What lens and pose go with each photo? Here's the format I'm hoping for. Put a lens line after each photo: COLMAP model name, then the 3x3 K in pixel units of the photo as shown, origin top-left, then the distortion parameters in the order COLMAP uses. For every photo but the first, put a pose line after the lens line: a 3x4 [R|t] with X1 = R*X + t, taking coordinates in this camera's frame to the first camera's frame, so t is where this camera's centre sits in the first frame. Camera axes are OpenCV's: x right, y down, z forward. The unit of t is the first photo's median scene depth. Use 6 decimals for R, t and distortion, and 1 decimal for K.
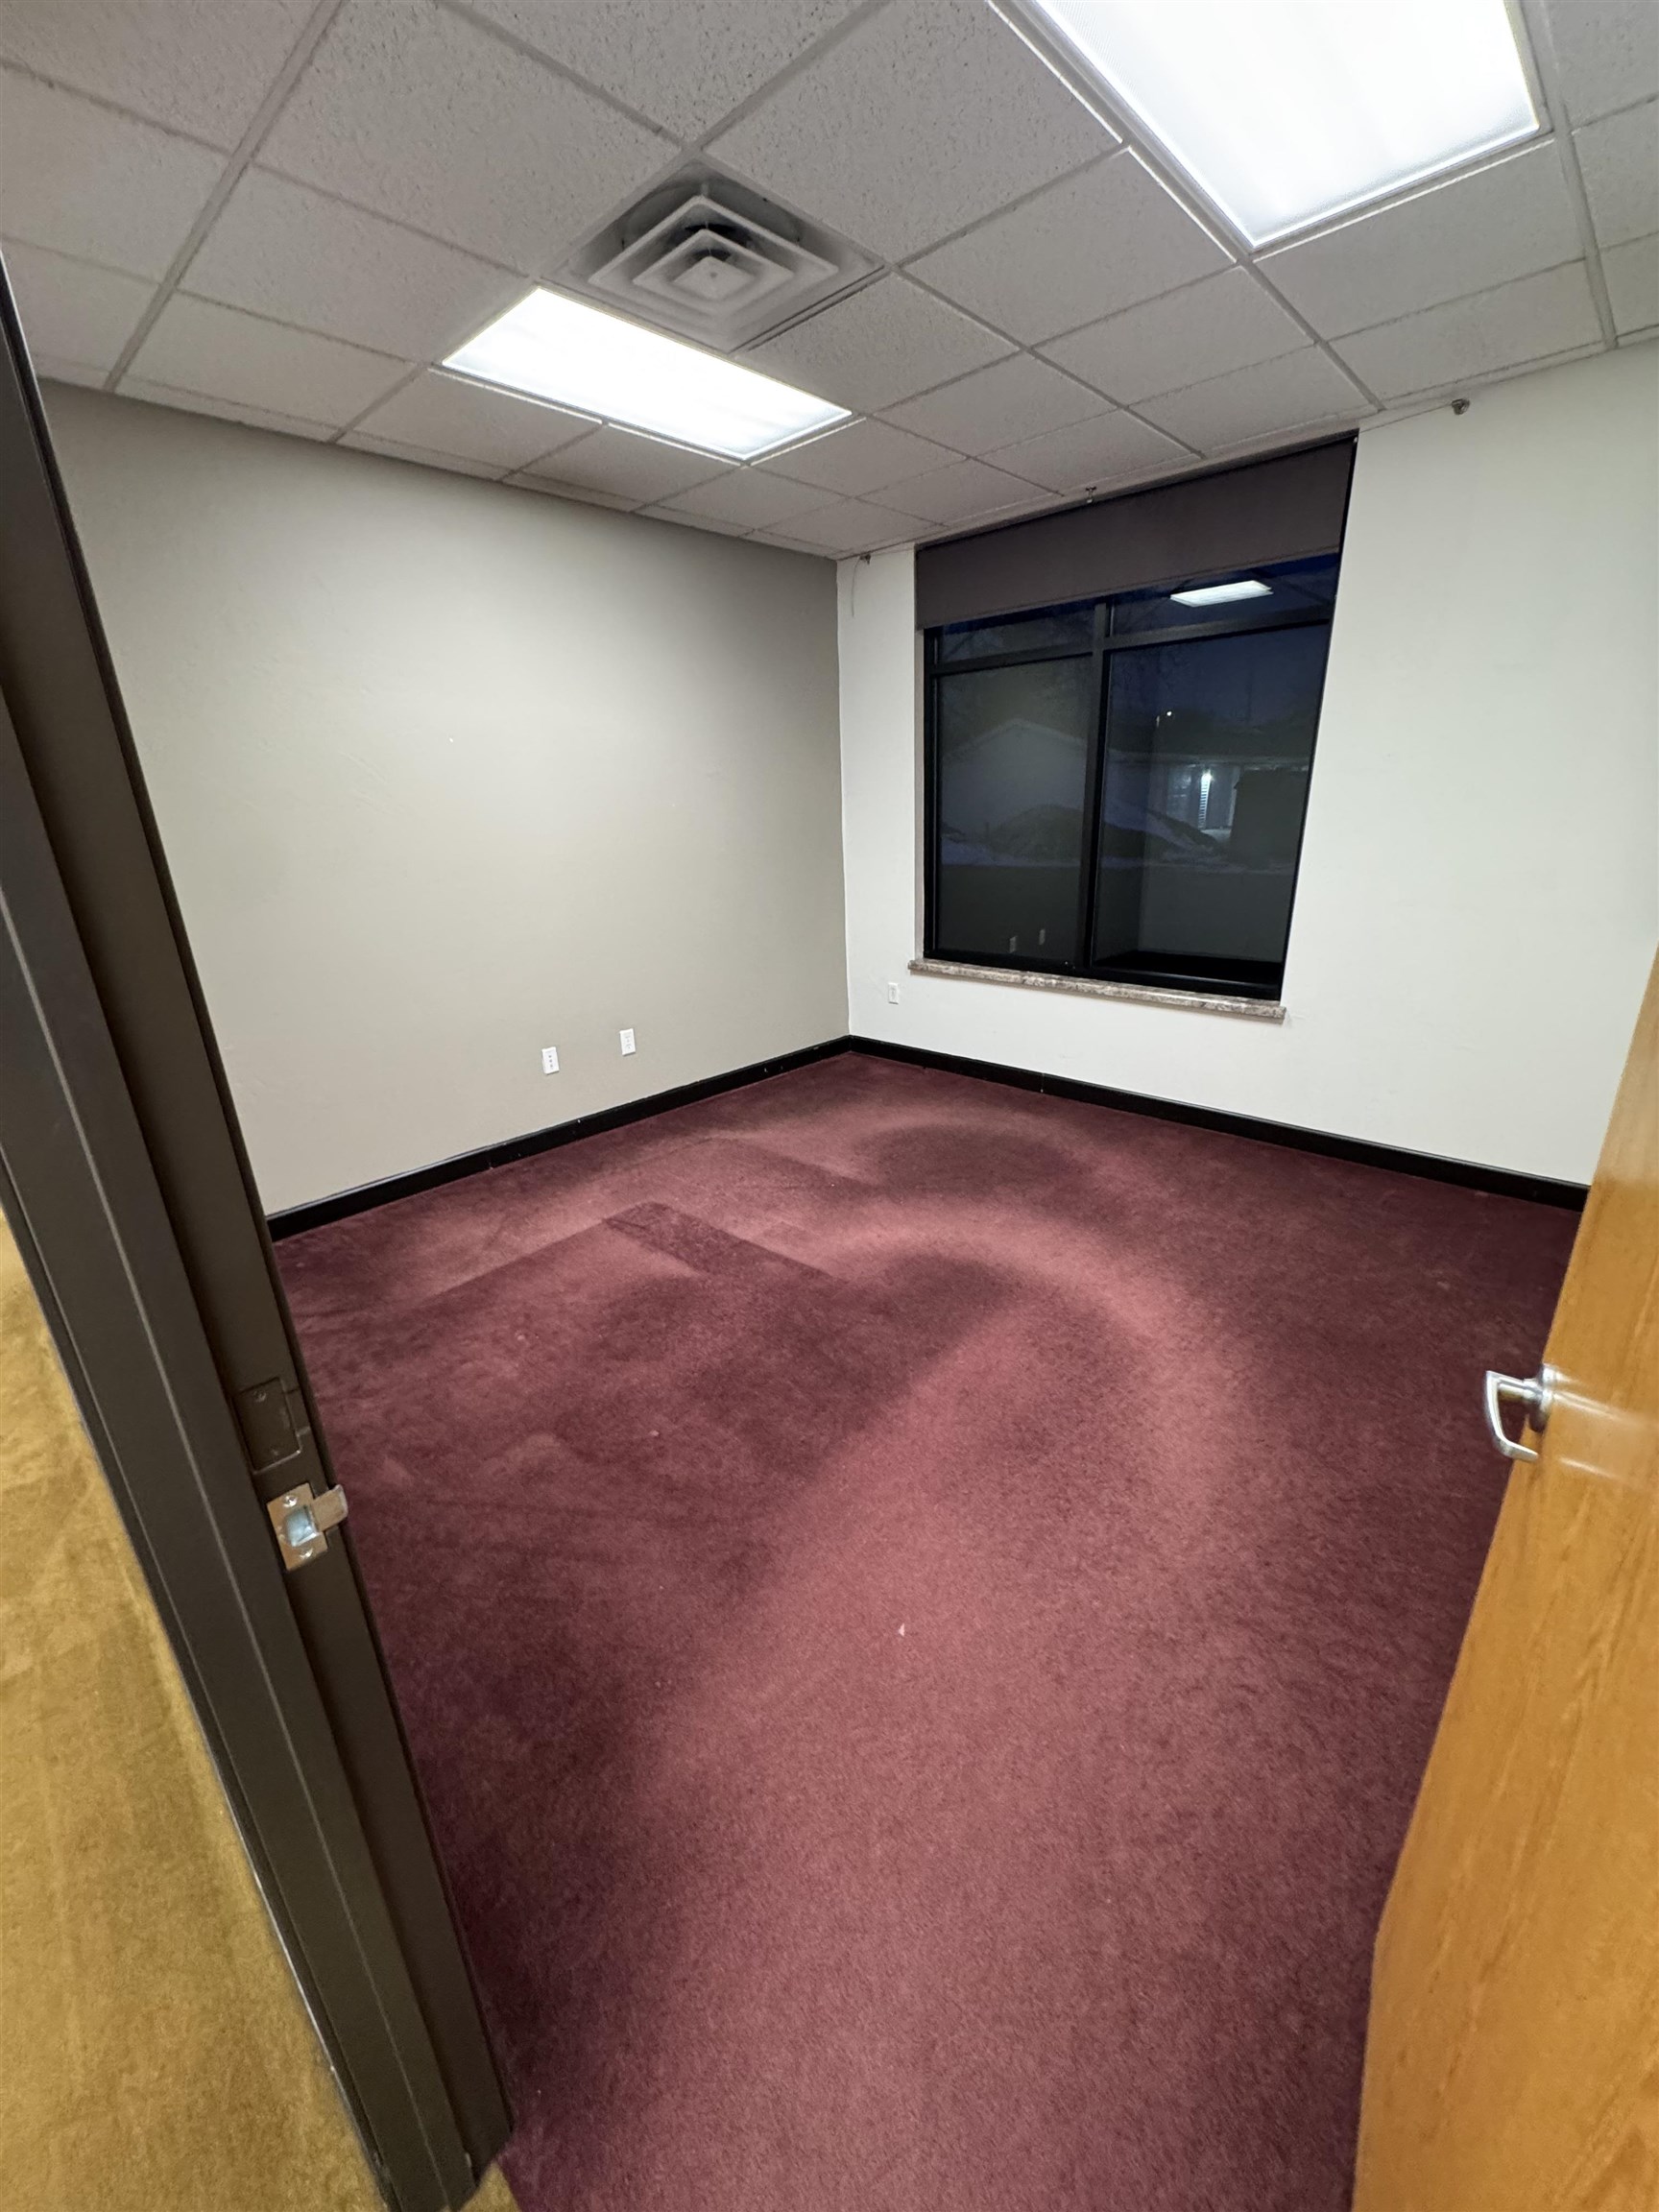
lens RADIAL K [[874.9, 0, 816.7], [0, 874.9, 1115.8], [0, 0, 1]] dist [-0.002605, 0.001782]
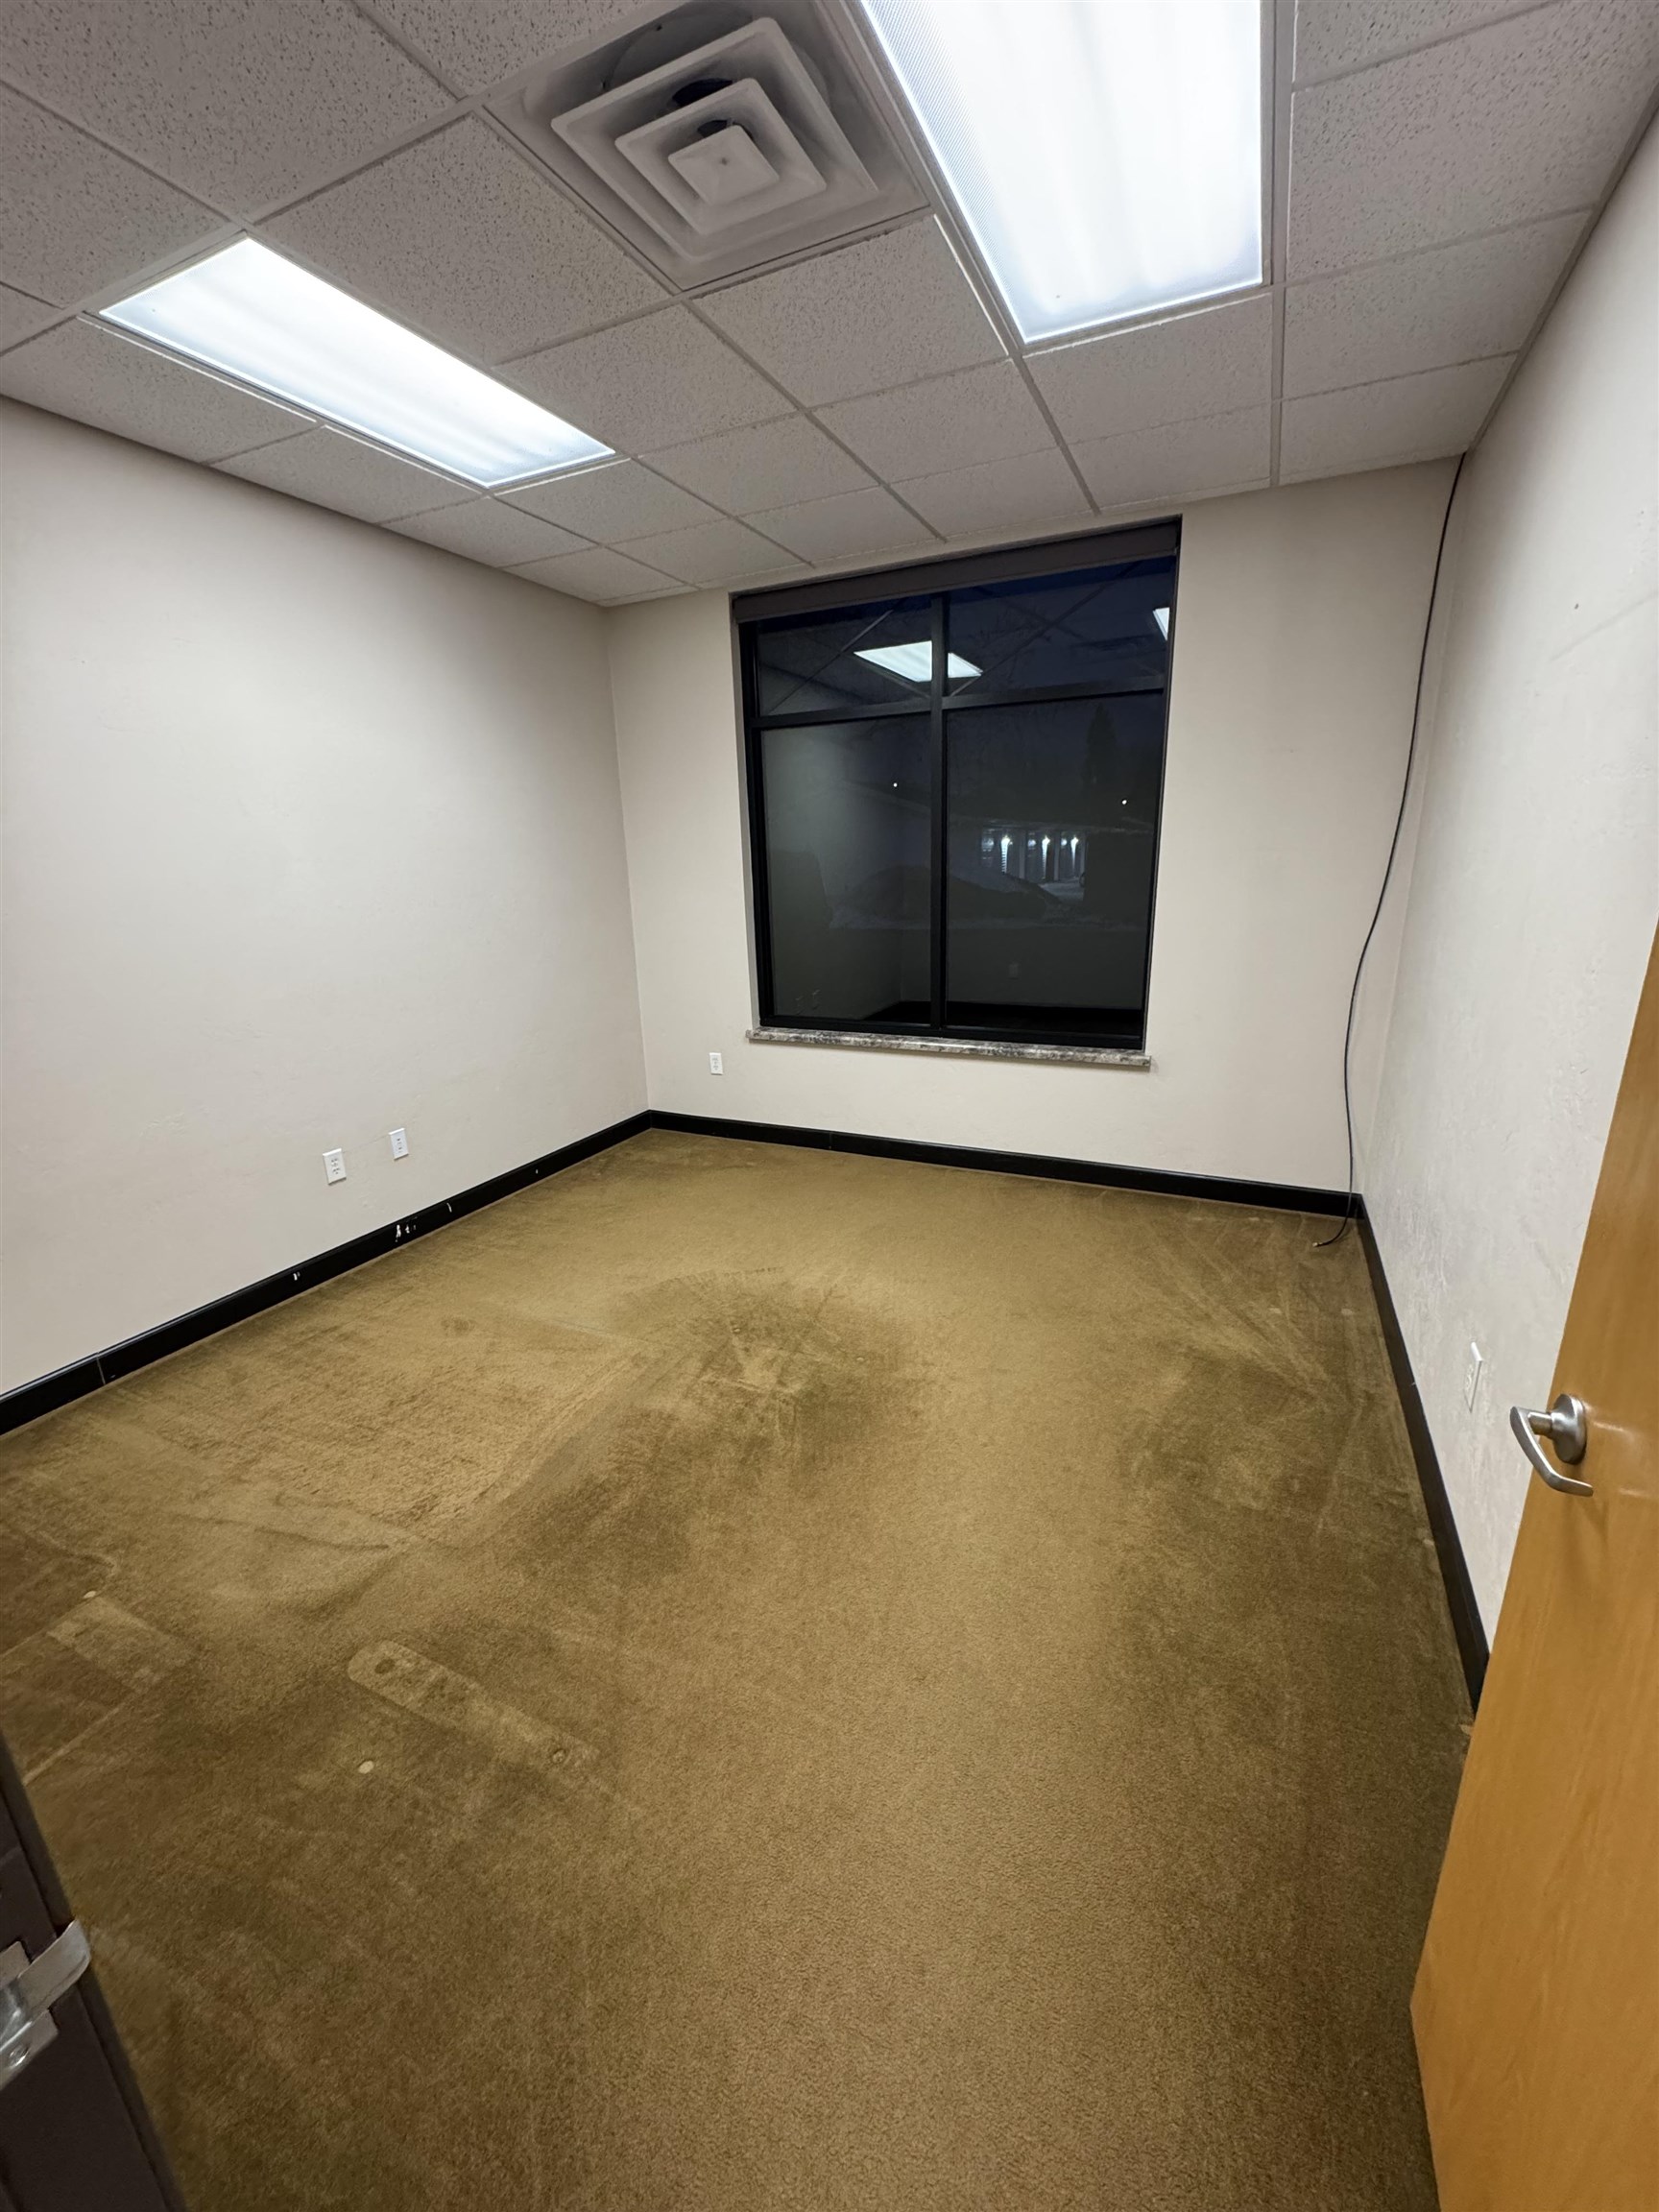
lens RADIAL K [[874.9, 0, 798.6], [0, 874.9, 1113.1], [0, 0, 1]] dist [-0.002605, 0.001782]
pose [[0.948831, -0.090629, 0.302500, -0.135835], [0.110610, 0.992628, -0.049551, -0.042323], [-0.295779, 0.080475, 0.951861, 0.128111]]
